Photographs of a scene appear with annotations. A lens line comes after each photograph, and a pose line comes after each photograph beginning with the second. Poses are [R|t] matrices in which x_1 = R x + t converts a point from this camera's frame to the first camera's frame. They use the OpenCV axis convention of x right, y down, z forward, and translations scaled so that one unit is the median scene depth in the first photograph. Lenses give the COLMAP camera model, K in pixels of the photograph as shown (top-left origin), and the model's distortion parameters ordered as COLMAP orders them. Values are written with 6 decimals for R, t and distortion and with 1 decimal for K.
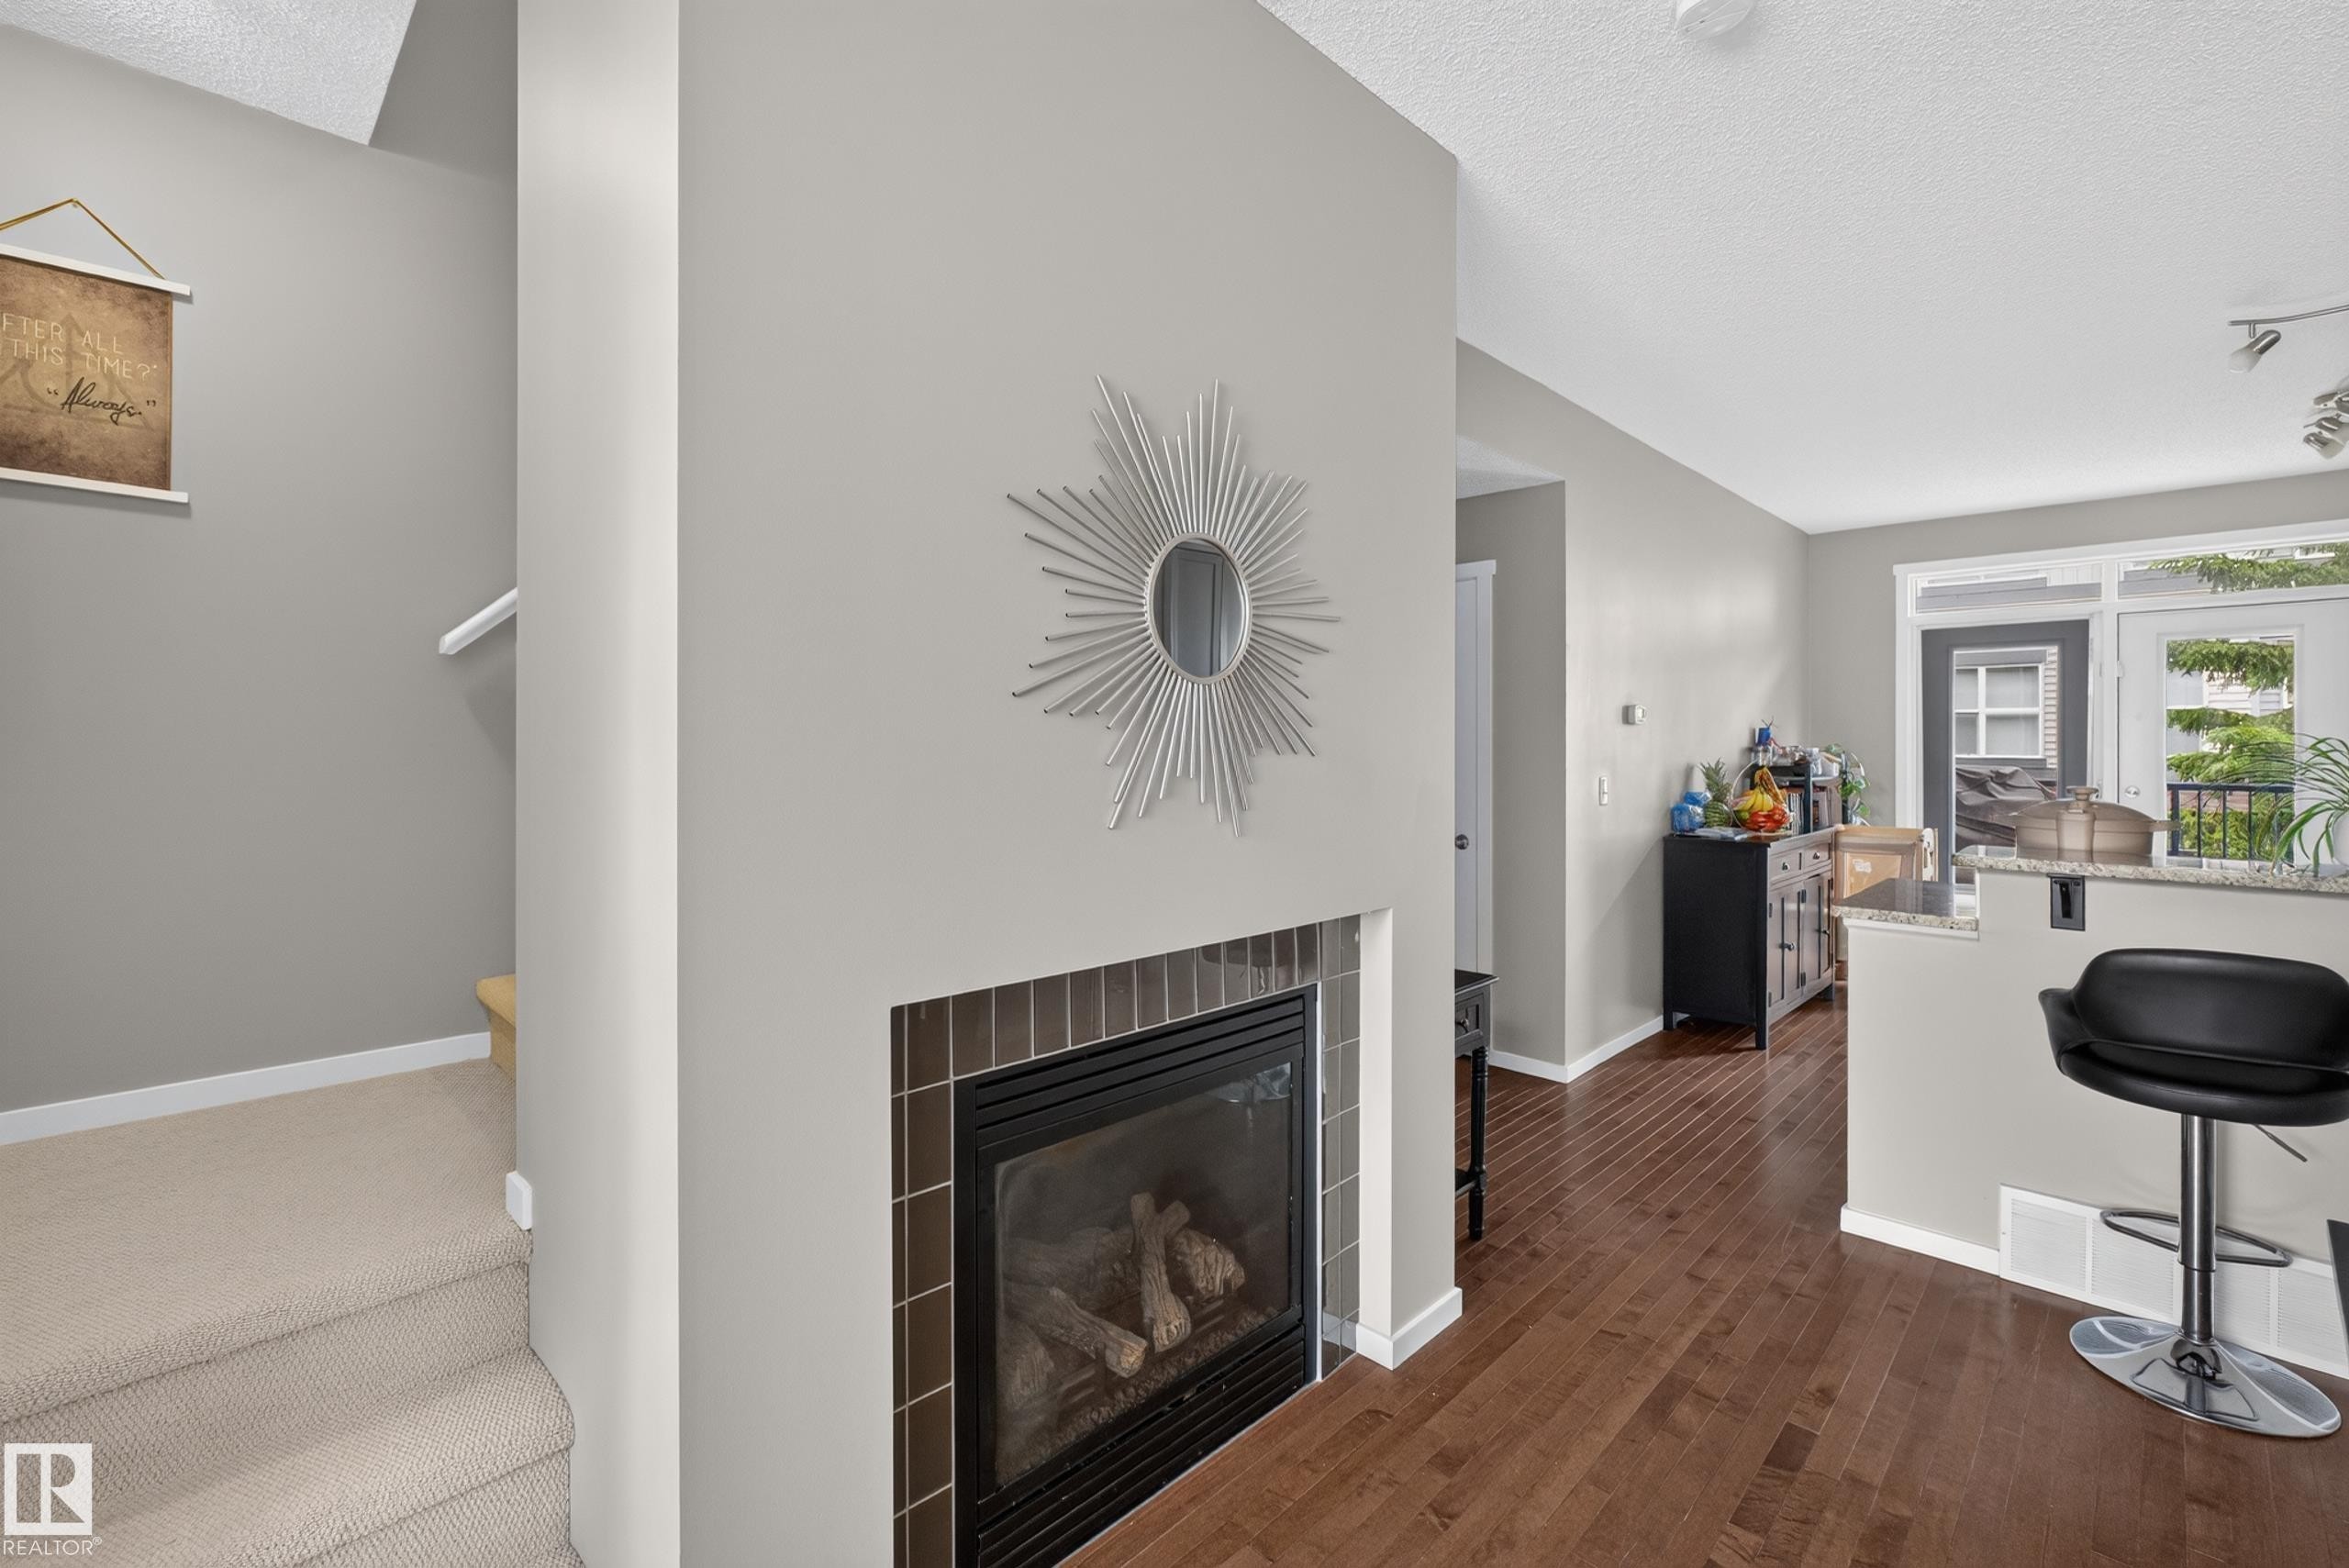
lens RADIAL K [[1005.2, 0, 1173.8], [0, 1005.2, 735.0], [0, 0, 1]] dist [-0.015640, 0.004549]
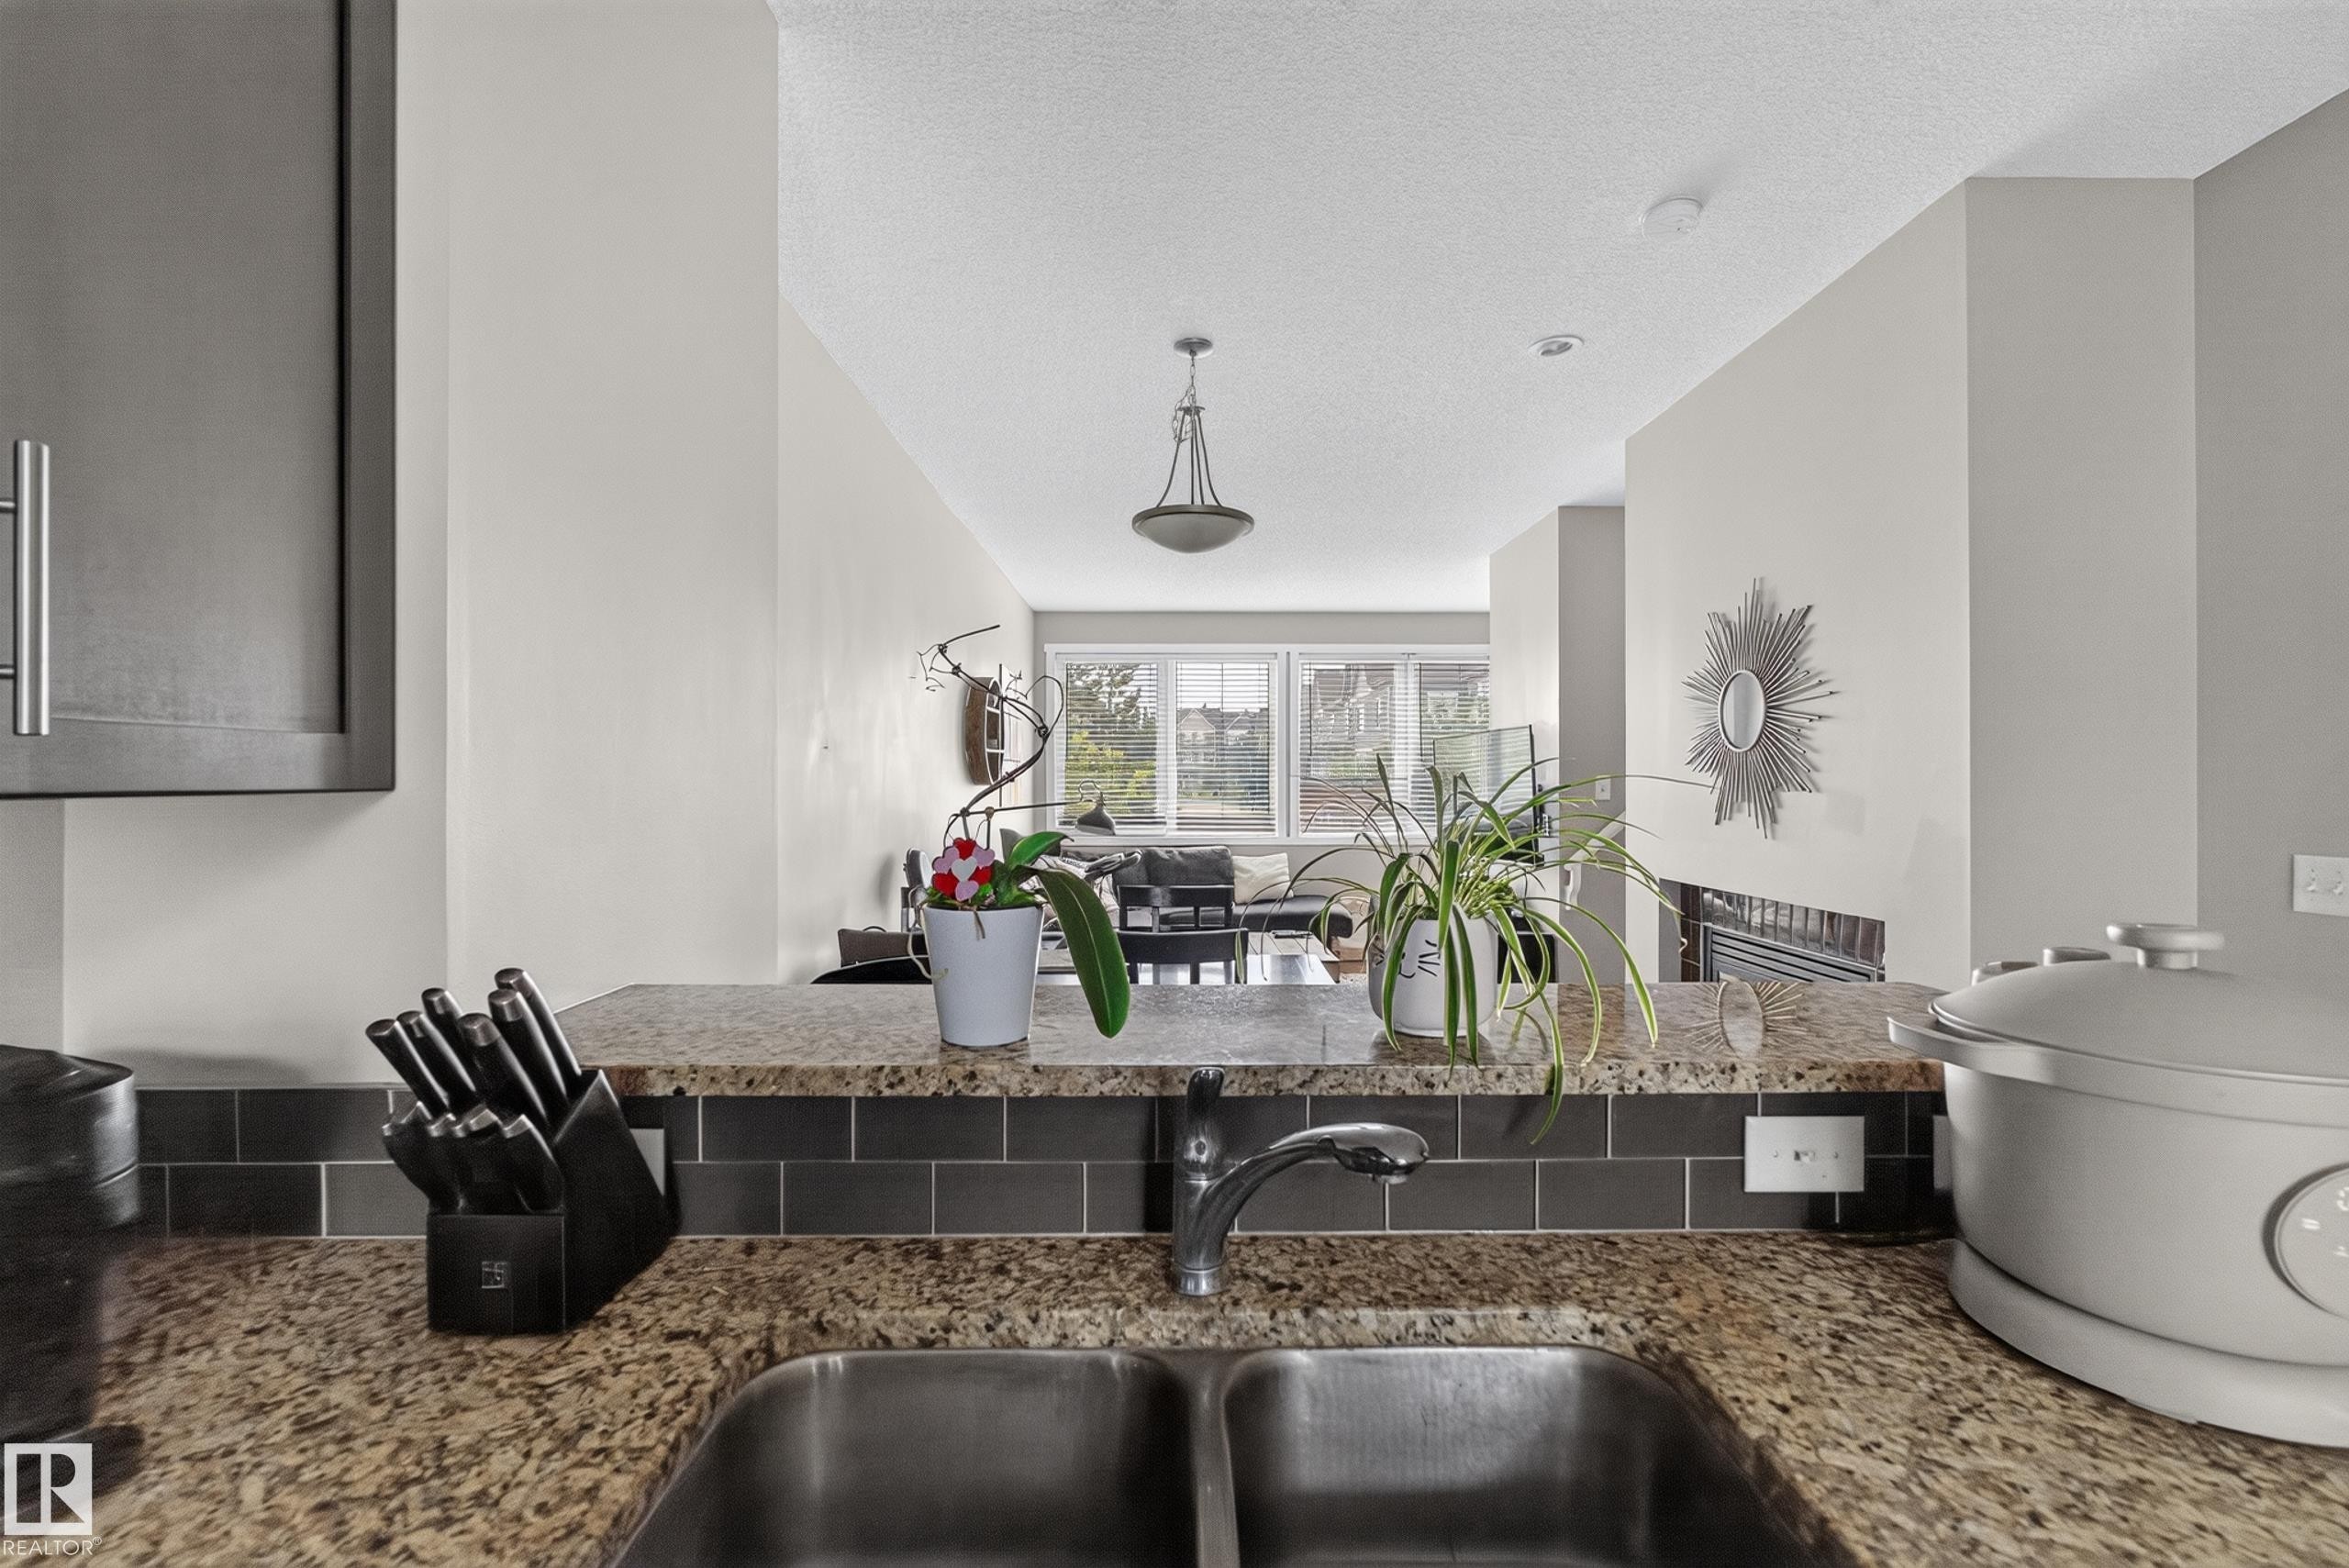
lens RADIAL K [[1005.2, 0, 1167.1], [0, 1005.2, 776.6], [0, 0, 1]] dist [-0.015640, 0.004549]
pose [[-0.699808, -0.009833, -0.714264, 1.786314], [0.001723, 0.999879, -0.015452, 0.018466], [0.714329, -0.012044, -0.699706, 1.314532]]
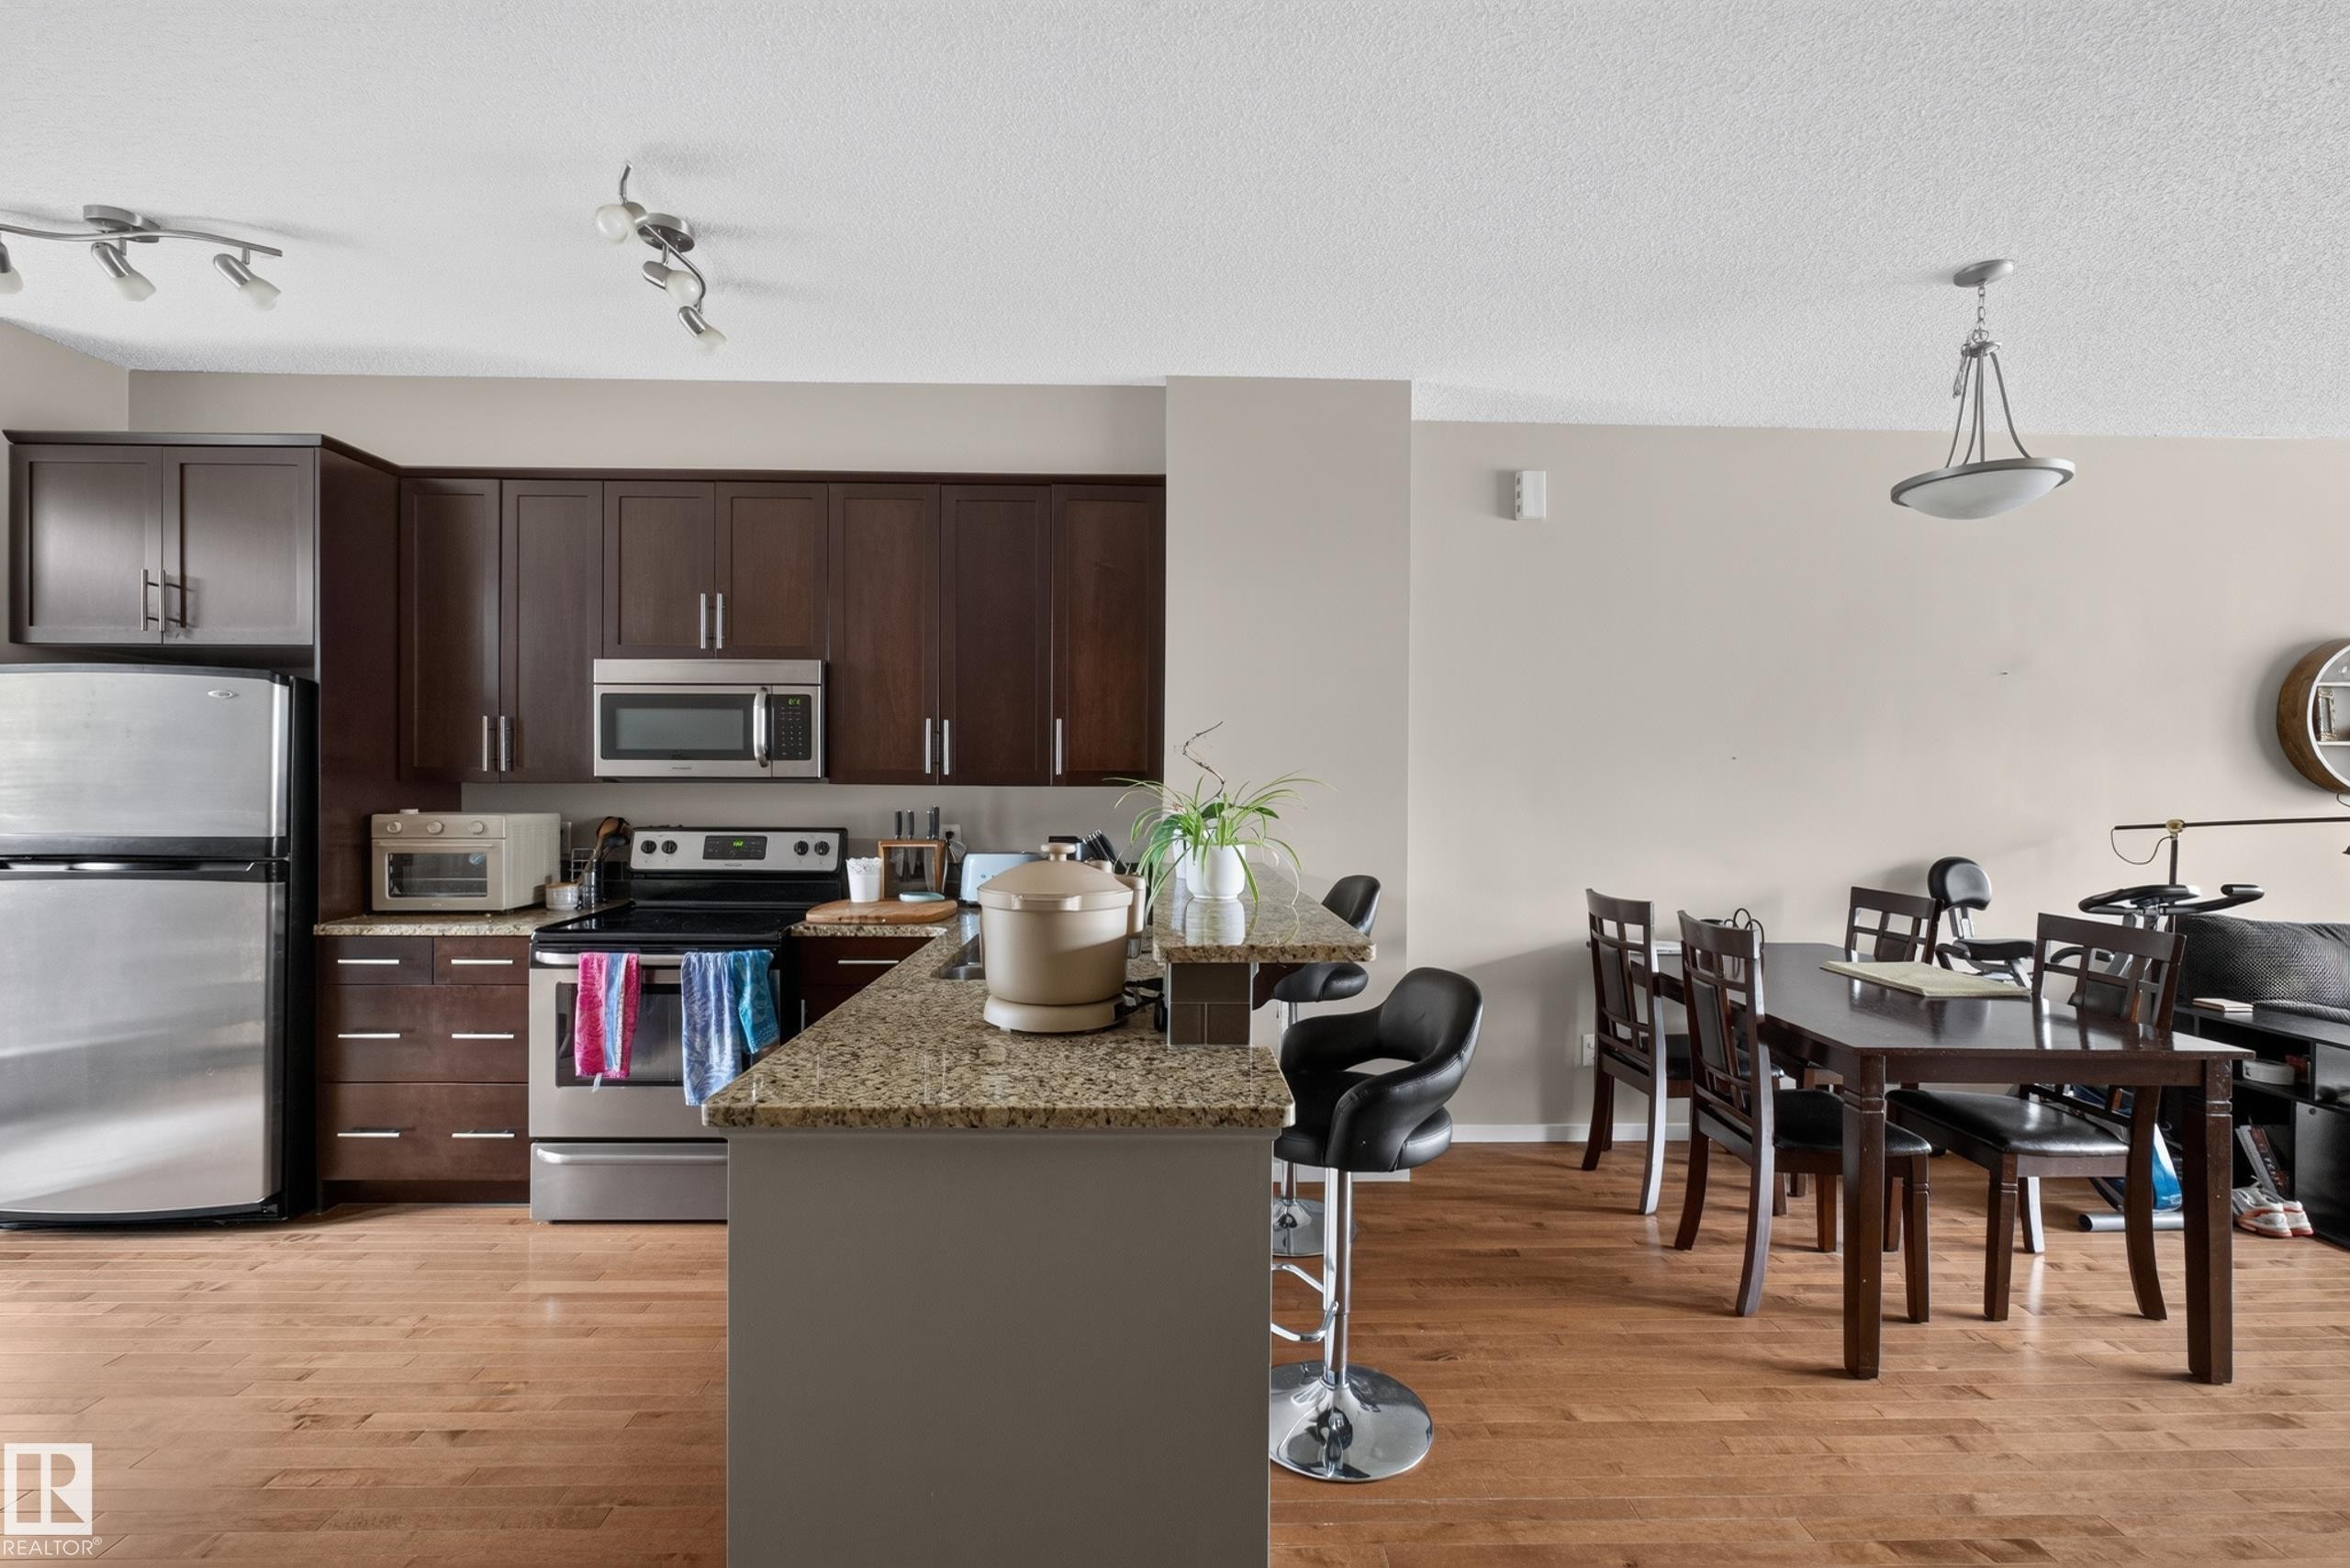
lens RADIAL K [[1005.7, 0, 1173.7], [0, 1005.7, 782.4], [0, 0, 1]] dist [-0.015640, 0.004549]
pose [[-0.723019, -0.010571, 0.690747, 0.484513], [-0.014644, 0.999893, -0.000026, 0.011718], [-0.690673, -0.010134, -0.723096, 1.939947]]
